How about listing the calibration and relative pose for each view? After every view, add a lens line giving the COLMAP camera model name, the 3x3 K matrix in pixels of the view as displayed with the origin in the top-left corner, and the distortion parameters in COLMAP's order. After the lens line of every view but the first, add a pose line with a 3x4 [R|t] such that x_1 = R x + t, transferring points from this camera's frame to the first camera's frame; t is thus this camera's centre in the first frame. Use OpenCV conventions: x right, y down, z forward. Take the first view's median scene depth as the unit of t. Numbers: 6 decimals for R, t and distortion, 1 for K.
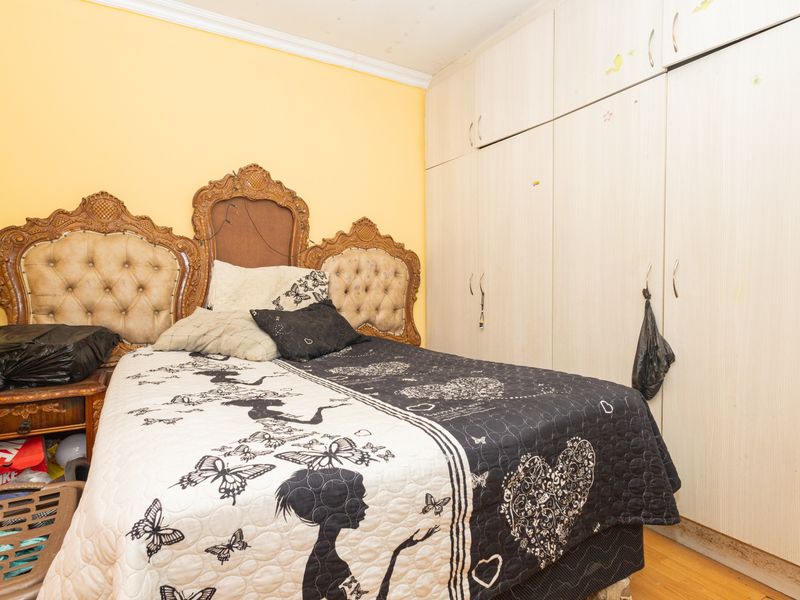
lens RADIAL K [[419.0, 0, 406.9], [0, 419.0, 298.0], [0, 0, 1]] dist [0.012740, 0.000067]
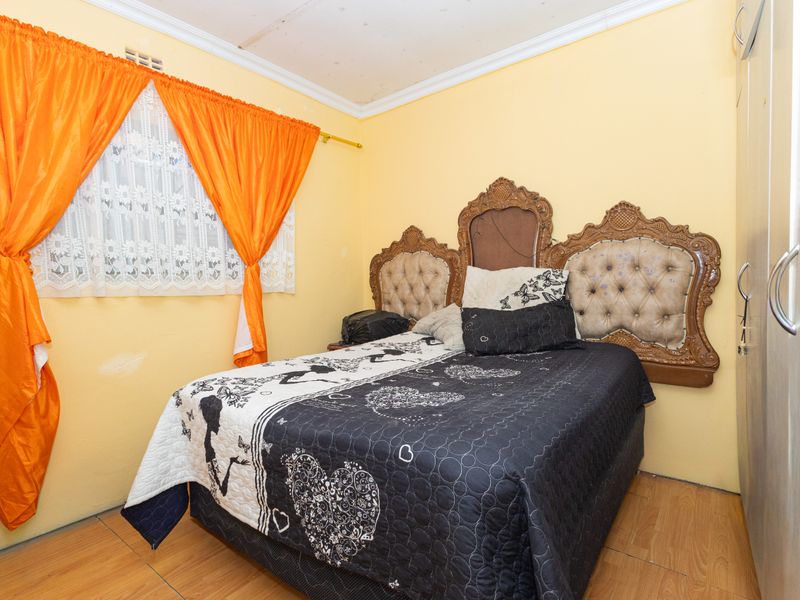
lens RADIAL K [[419.0, 0, 406.9], [0, 419.0, 298.0], [0, 0, 1]] dist [0.012740, 0.000067]
pose [[0.395233, 0.030883, -0.918062, 0.562167], [0.000432, 0.999428, 0.033806, -0.033983], [0.918581, -0.013758, 0.394994, 0.311638]]
